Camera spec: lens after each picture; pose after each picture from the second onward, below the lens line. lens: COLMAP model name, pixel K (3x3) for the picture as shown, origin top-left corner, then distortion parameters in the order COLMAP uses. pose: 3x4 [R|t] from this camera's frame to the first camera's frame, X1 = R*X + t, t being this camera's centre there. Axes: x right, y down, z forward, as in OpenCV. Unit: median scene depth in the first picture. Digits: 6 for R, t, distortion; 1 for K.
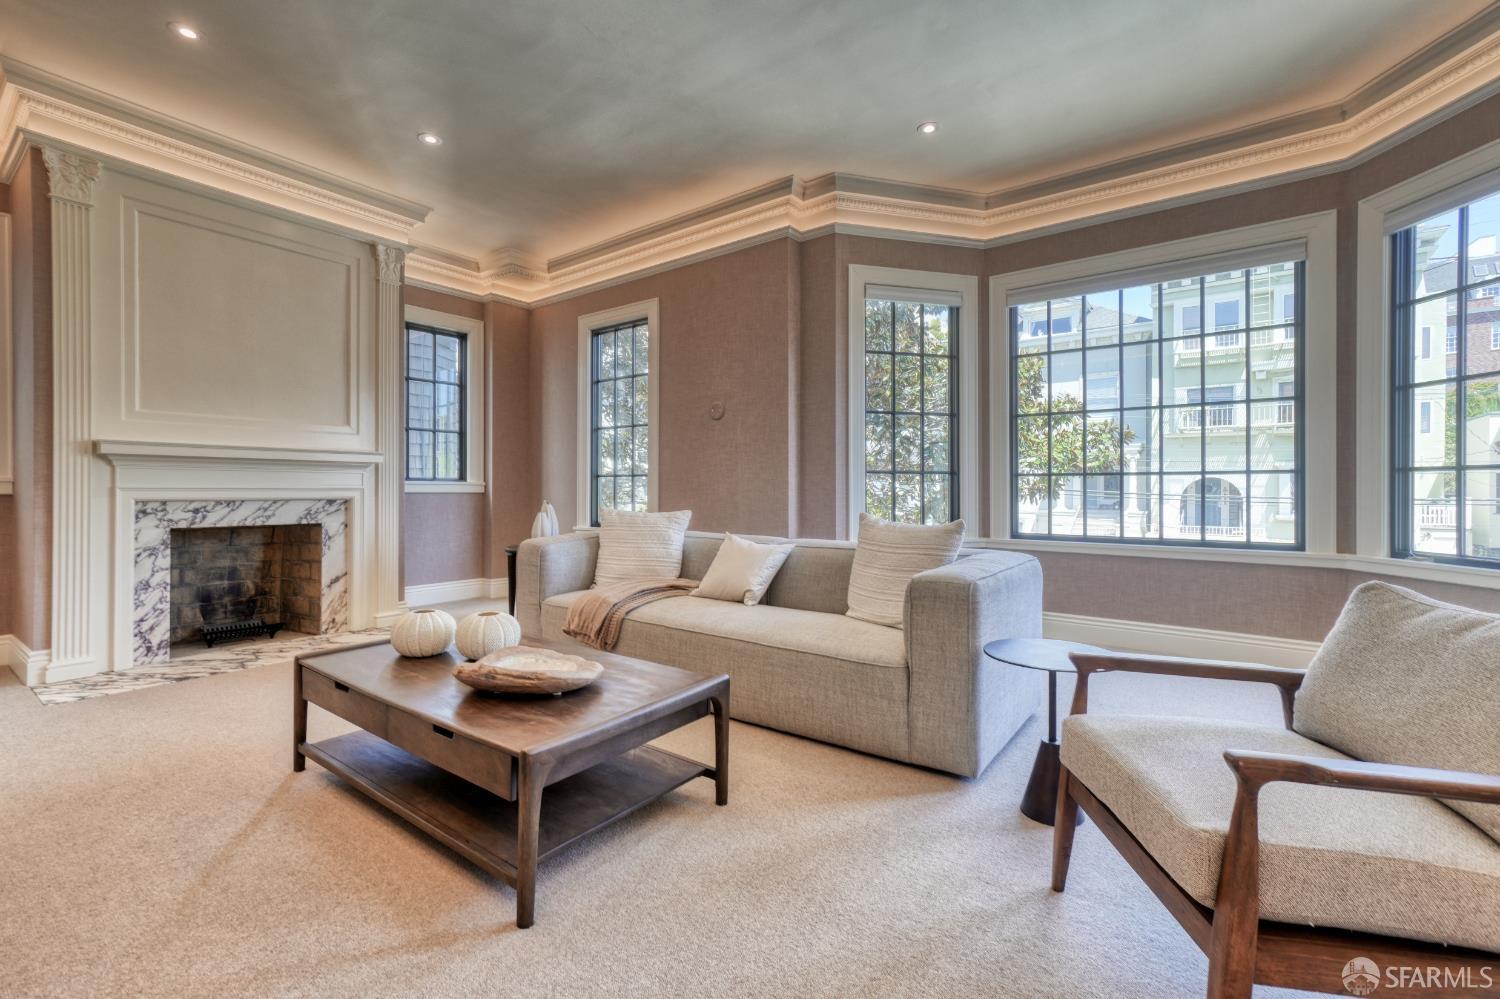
lens RADIAL K [[657.2, 0, 747.7], [0, 657.2, 493.5], [0, 0, 1]] dist [-0.012535, 0.005881]
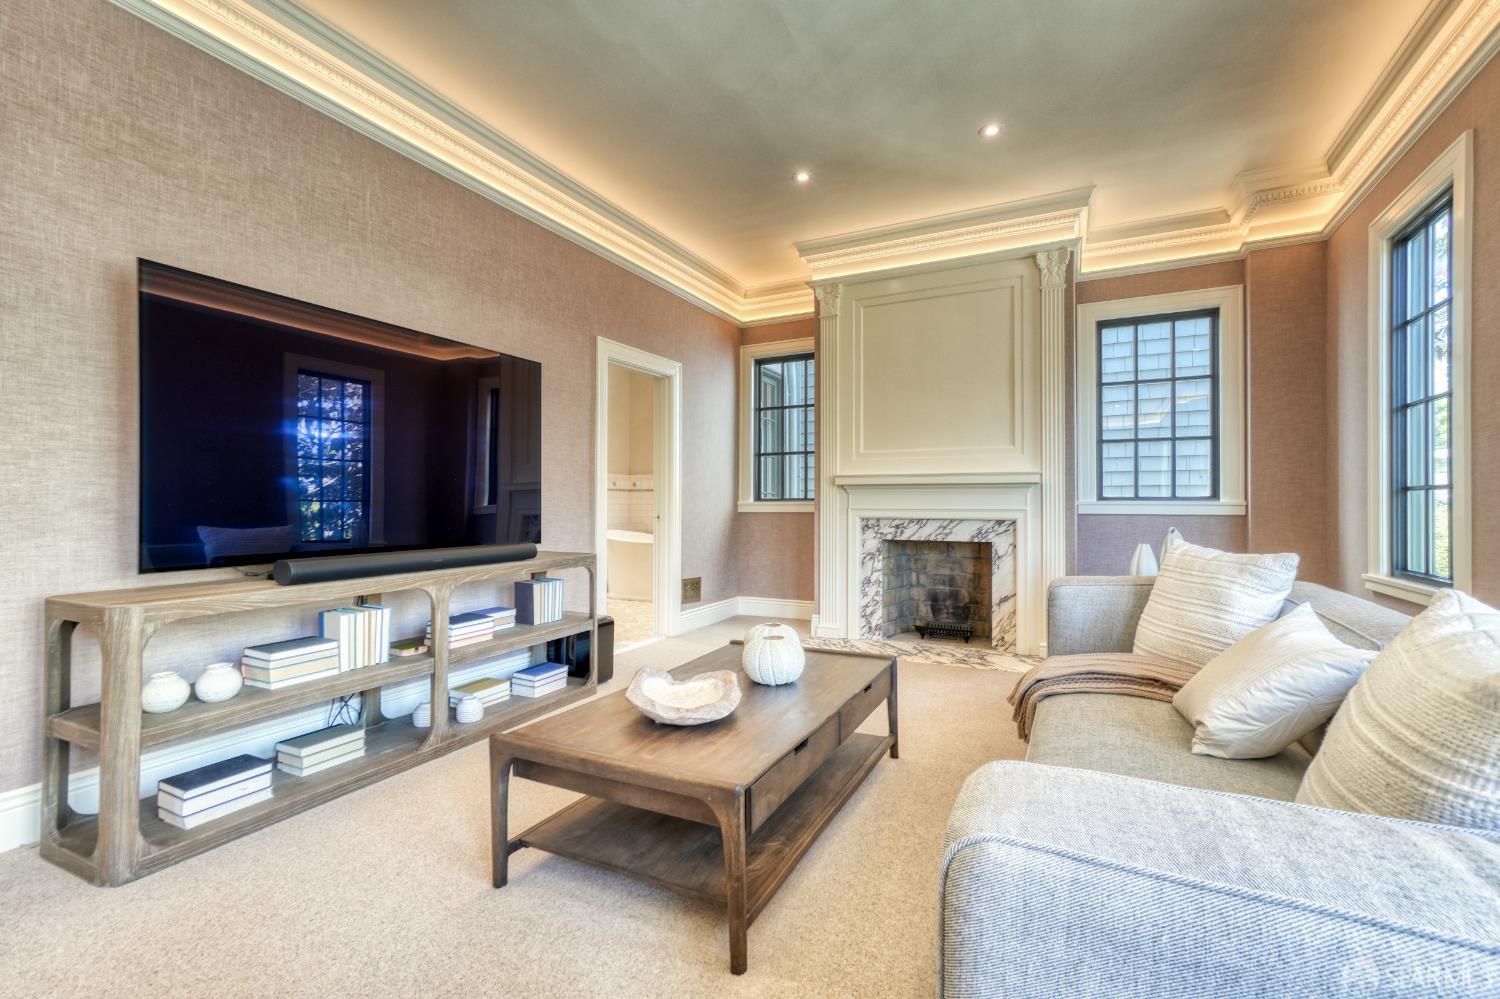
lens RADIAL K [[657.2, 0, 752.7], [0, 657.2, 503.1], [0, 0, 1]] dist [-0.012535, 0.005881]
pose [[0.161804, -0.003961, -0.986815, 0.319335], [-0.007339, 0.999959, -0.005217, -0.009355], [0.986796, 0.008087, 0.161768, 0.457112]]
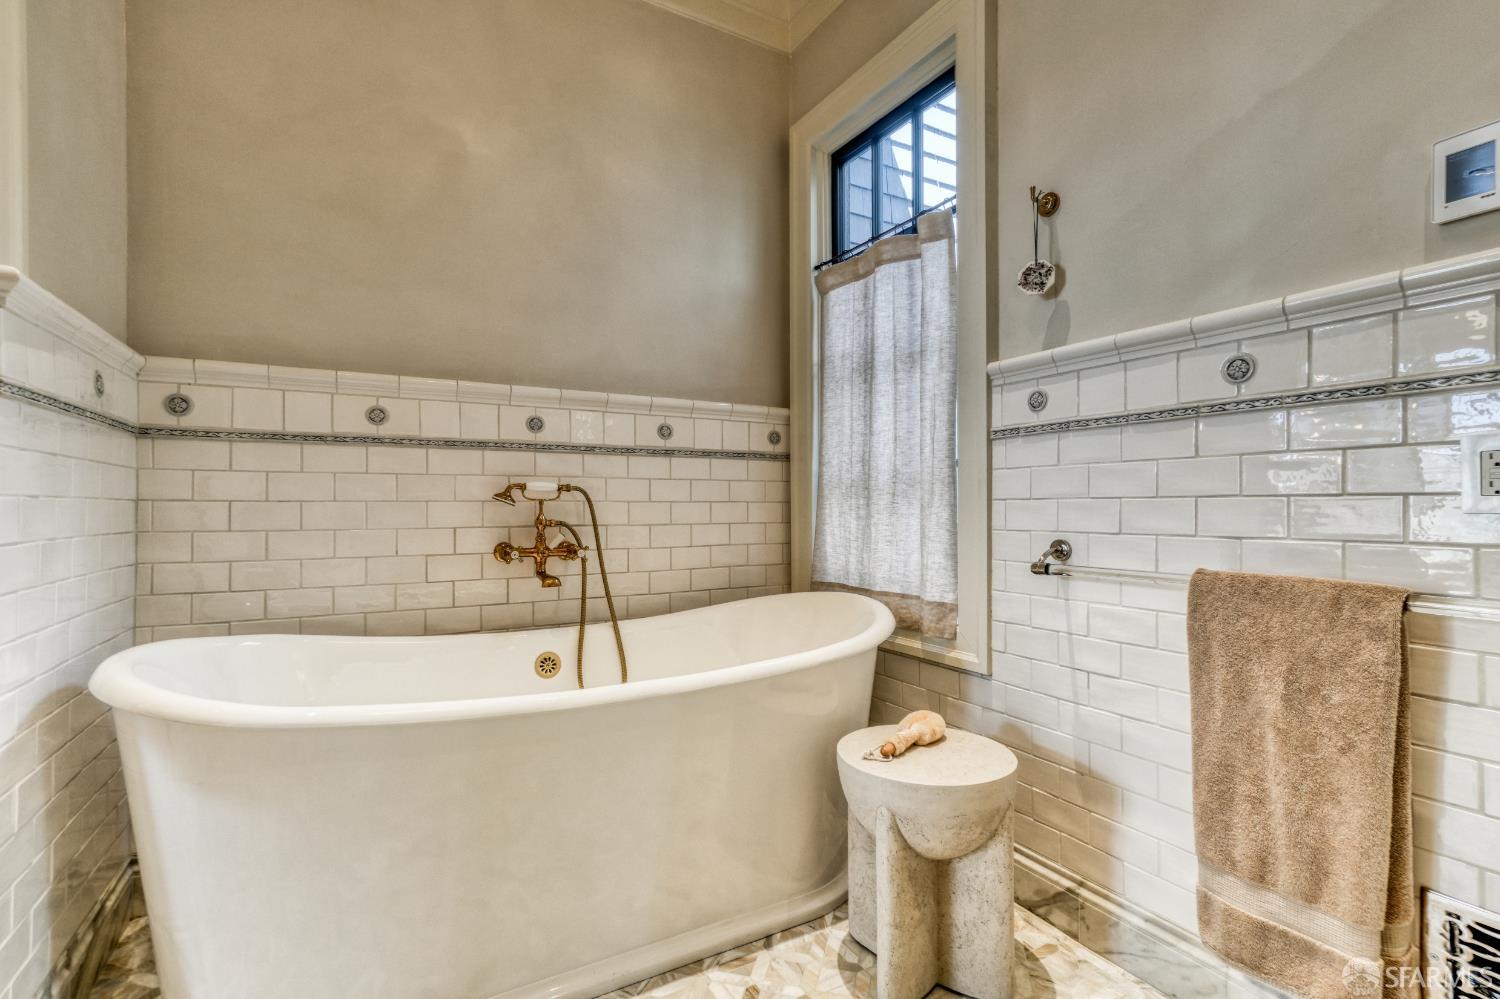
lens RADIAL K [[657.2, 0, 750.8], [0, 657.2, 502.1], [0, 0, 1]] dist [-0.012535, 0.005881]
pose [[0.914215, -0.000677, -0.405229, -0.069377], [-0.001688, 0.999984, -0.005478, -0.009704], [0.405226, 0.005692, 0.914199, 0.392609]]
